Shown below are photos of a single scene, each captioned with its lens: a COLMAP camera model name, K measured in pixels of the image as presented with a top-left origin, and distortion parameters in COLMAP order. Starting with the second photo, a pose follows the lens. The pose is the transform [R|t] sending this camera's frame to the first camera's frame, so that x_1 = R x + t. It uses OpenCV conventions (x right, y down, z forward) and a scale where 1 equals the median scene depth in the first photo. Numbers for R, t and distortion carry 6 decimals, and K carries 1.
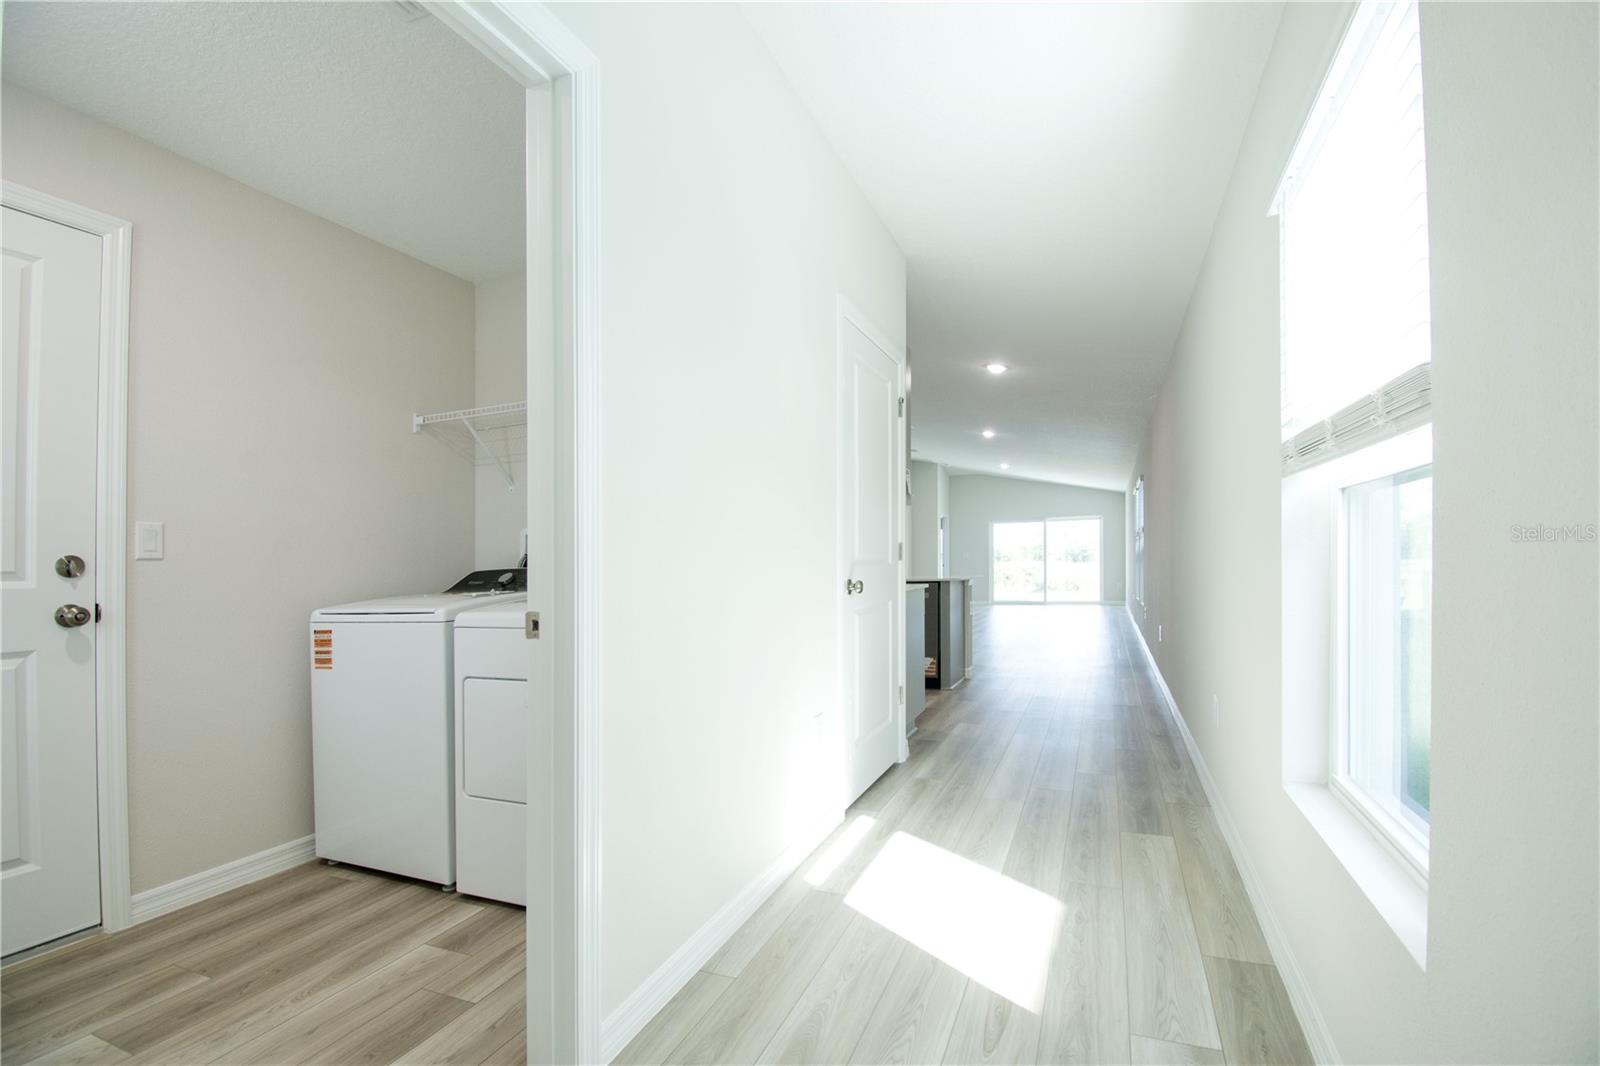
lens RADIAL K [[712.6, 0, 803.7], [0, 712.6, 534.9], [0, 0, 1]] dist [0.000997, -0.015838]
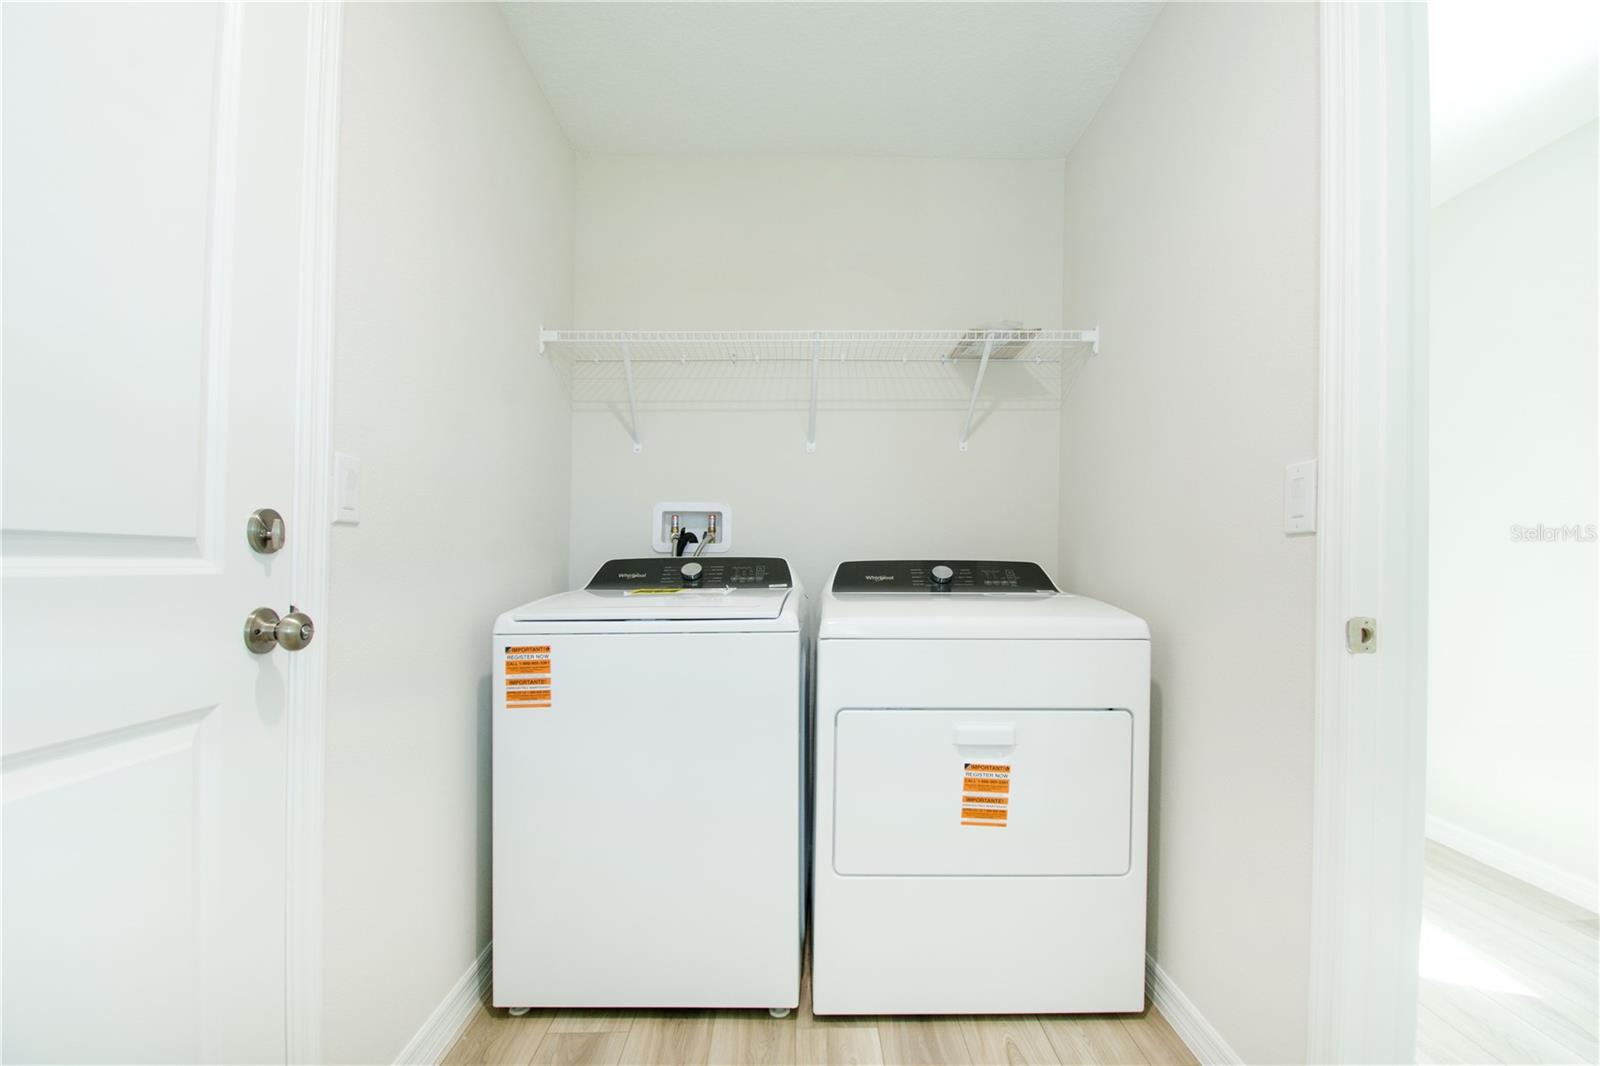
lens RADIAL K [[759.1, 0, 799.3], [0, 759.1, 544.6], [0, 0, 1]] dist [0.001781, 0.000022]
pose [[0.926599, 0.032853, 0.374613, -0.716855], [-0.038483, 0.999231, 0.007554, 0.028877], [-0.374077, -0.021415, 0.927150, 0.285504]]
